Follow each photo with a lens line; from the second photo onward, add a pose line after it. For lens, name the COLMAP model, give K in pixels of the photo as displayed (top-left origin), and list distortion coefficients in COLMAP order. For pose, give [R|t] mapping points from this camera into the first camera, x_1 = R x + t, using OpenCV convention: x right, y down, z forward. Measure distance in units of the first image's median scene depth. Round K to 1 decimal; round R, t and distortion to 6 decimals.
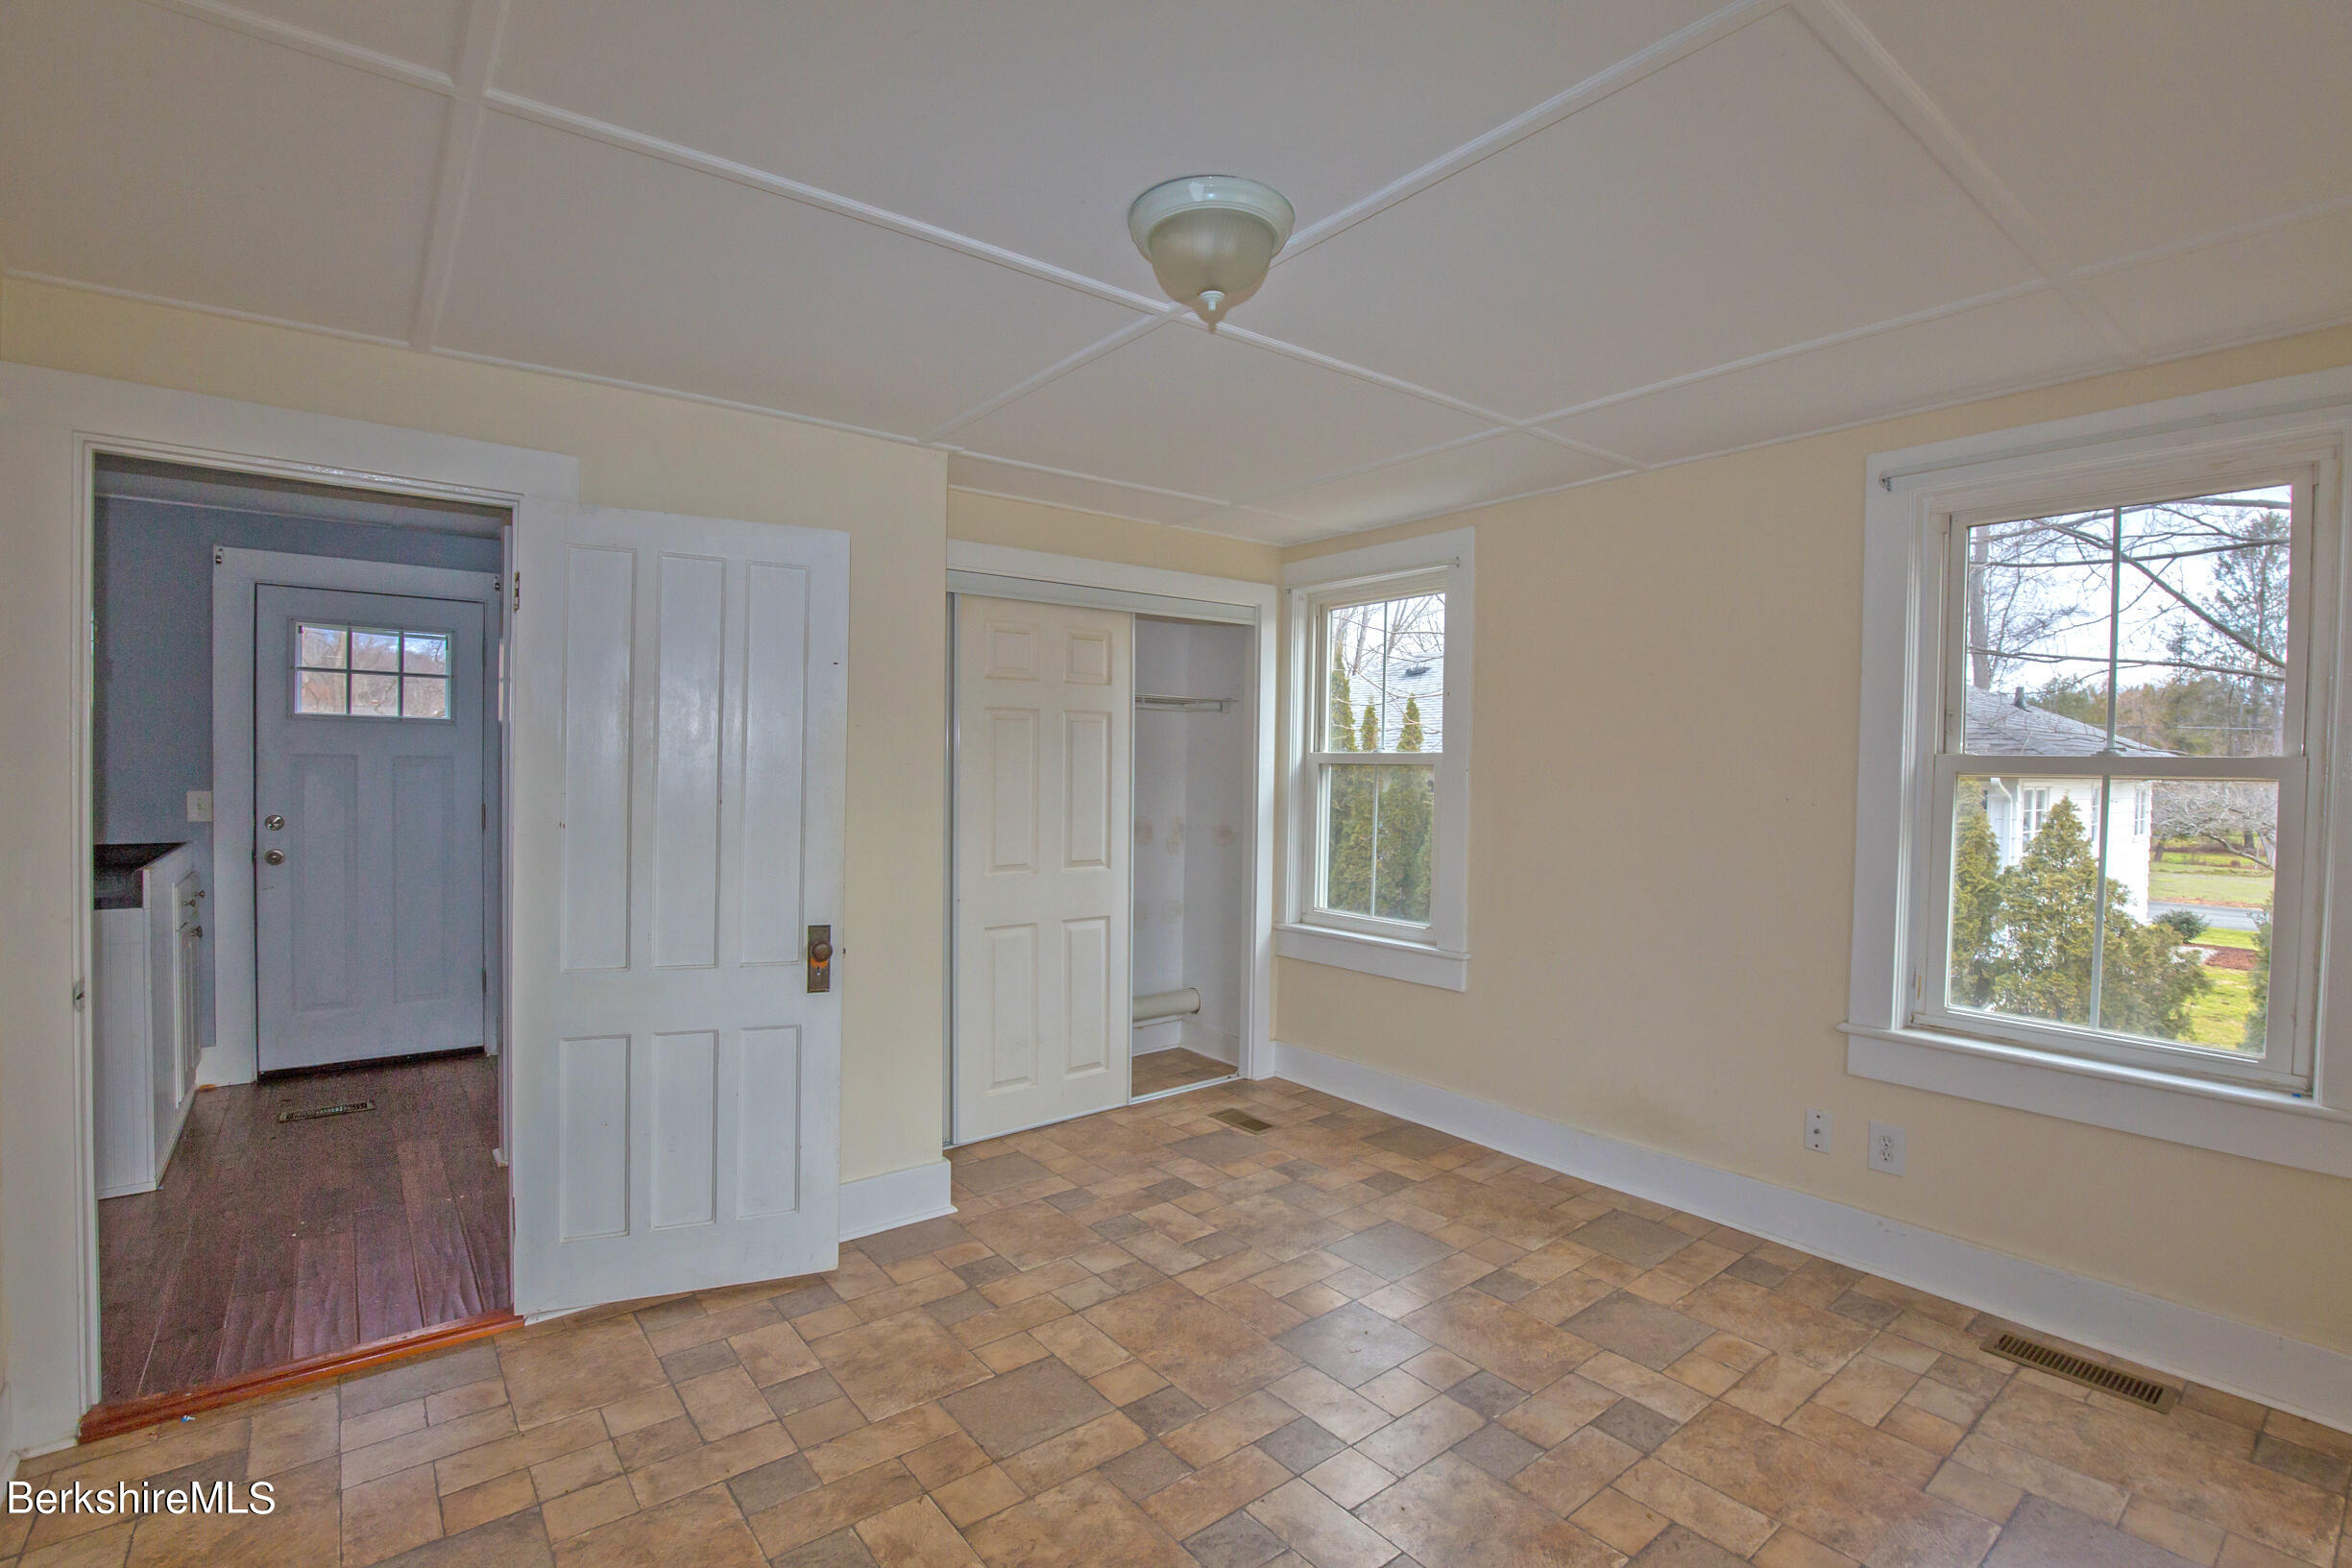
lens RADIAL K [[1063.4, 0, 1180.8], [0, 1063.4, 788.6], [0, 0, 1]] dist [-0.034716, 0.006126]
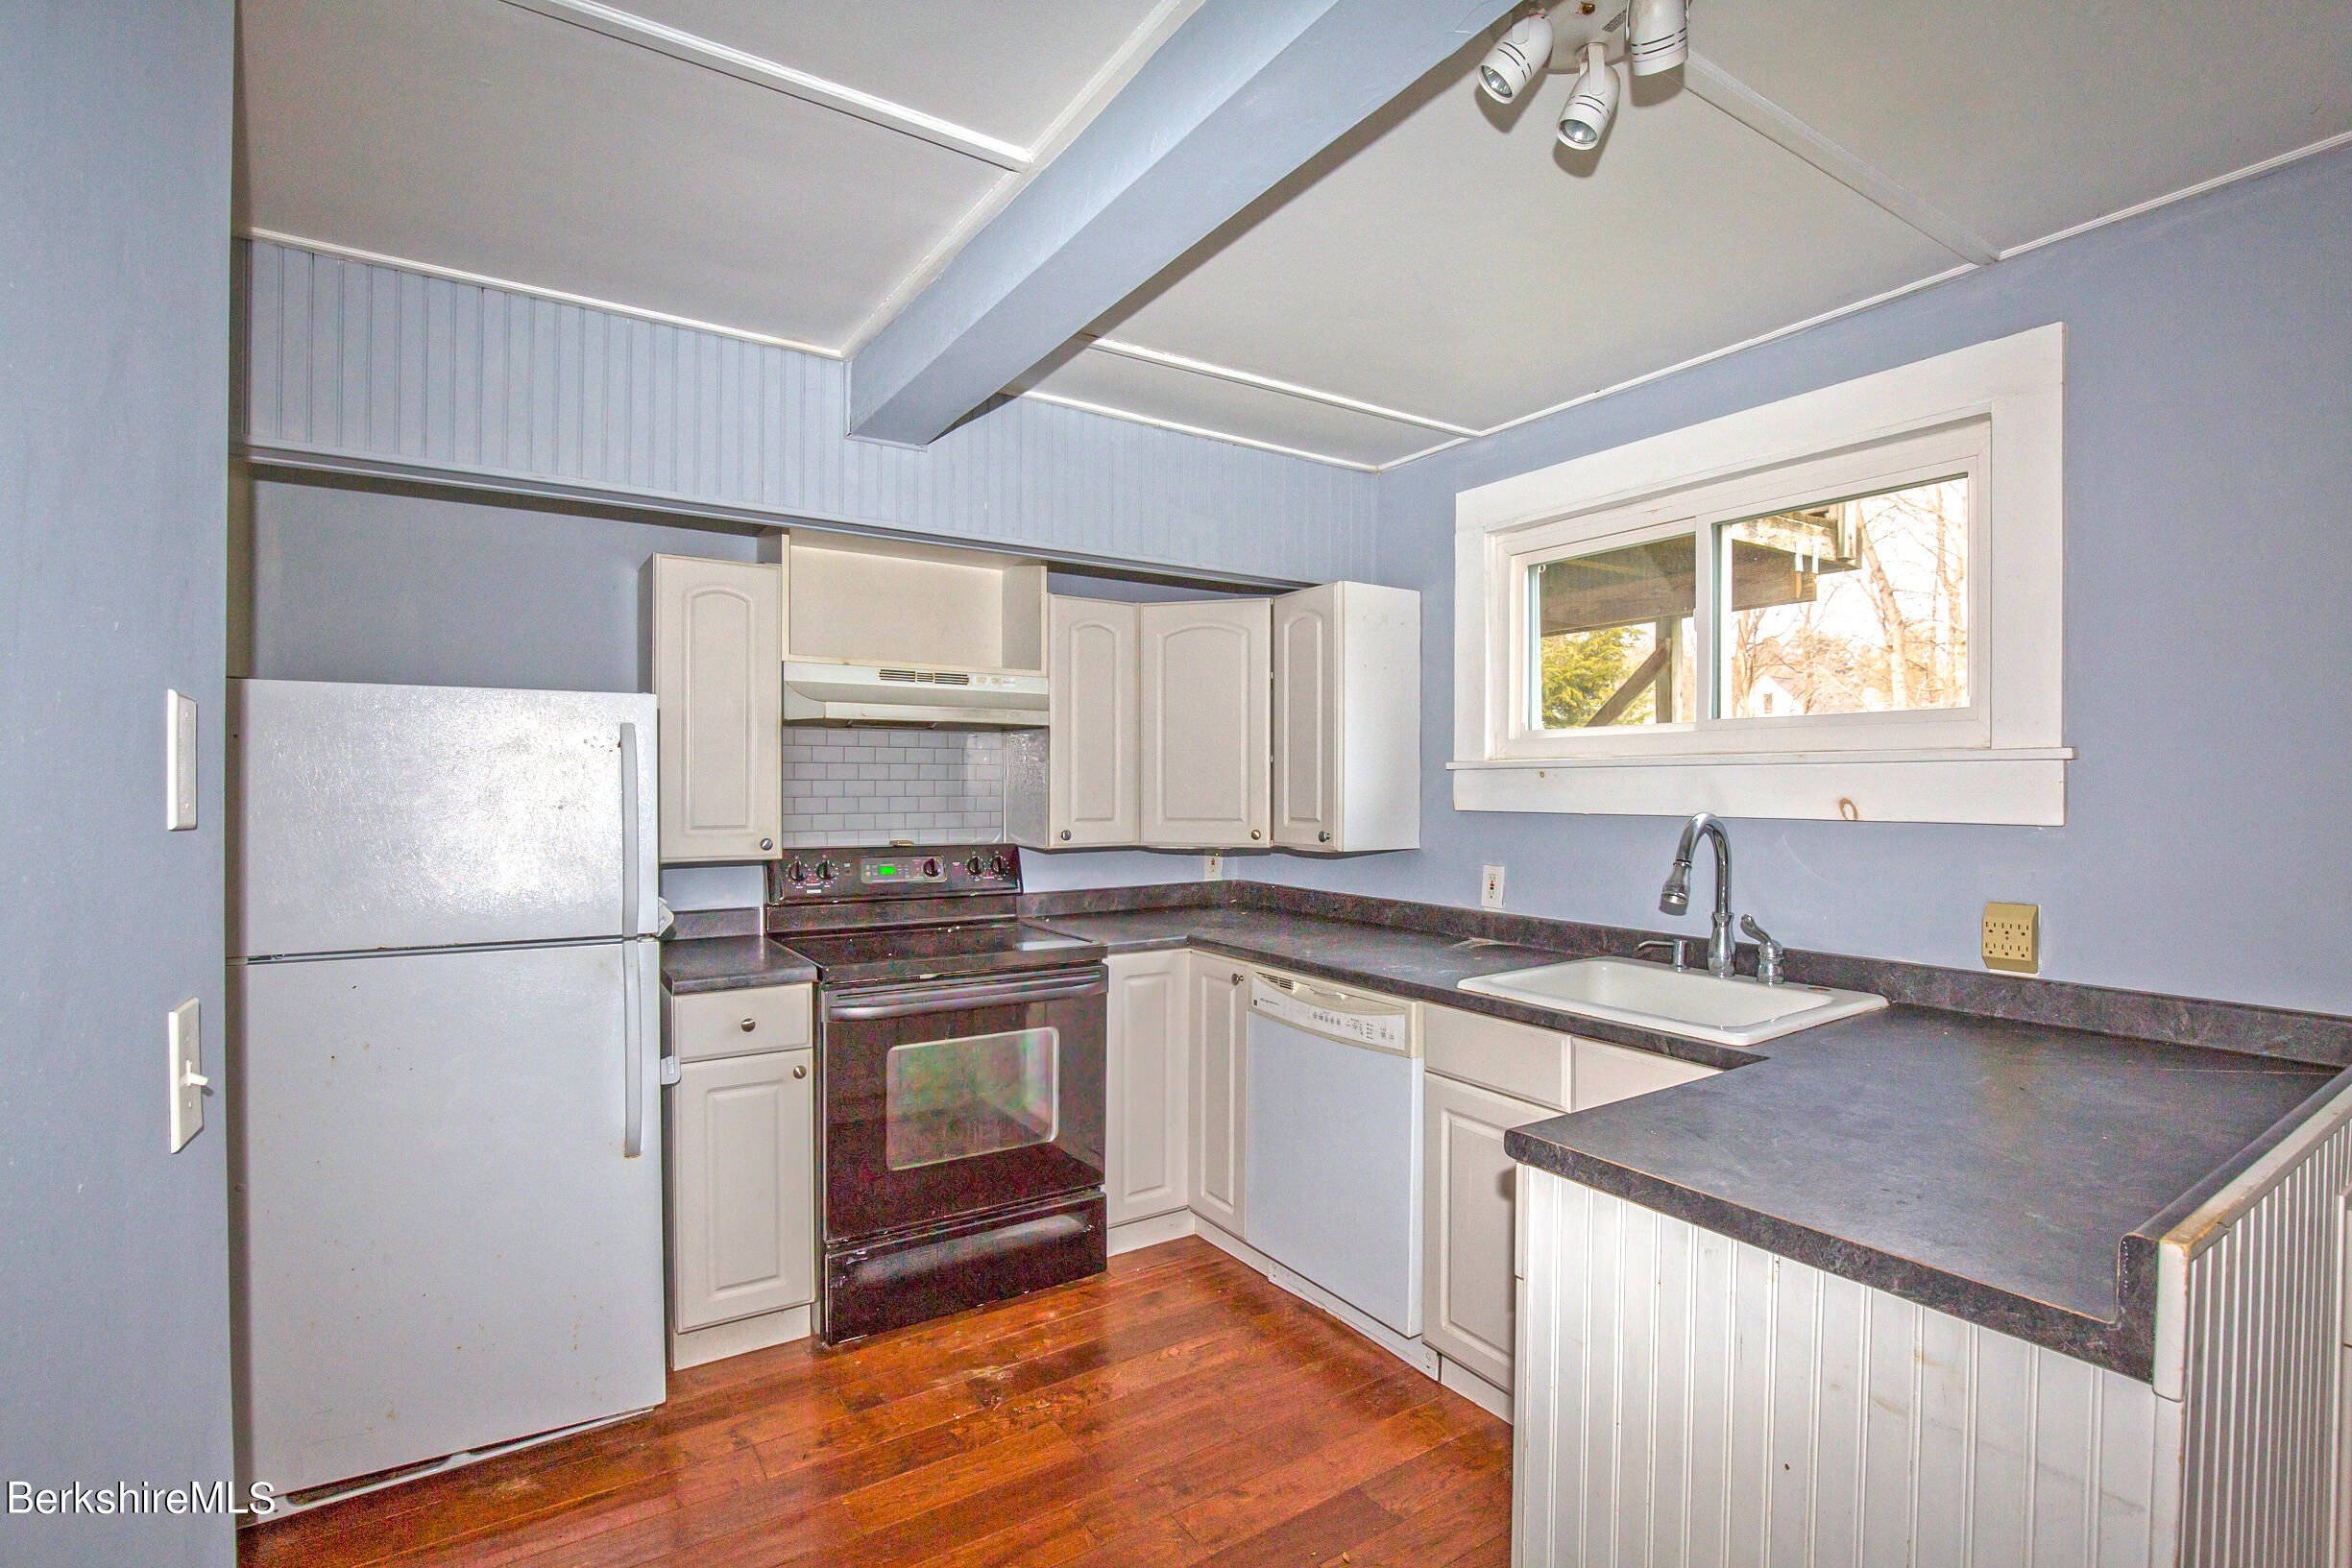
lens RADIAL K [[1063.4, 0, 1180.8], [0, 1063.4, 788.6], [0, 0, 1]] dist [-0.034716, 0.006126]
pose [[-0.096653, -0.013419, -0.995228, -0.524669], [-0.029558, 0.999507, -0.010606, -0.014818], [0.994879, 0.028392, -0.097002, 0.563059]]
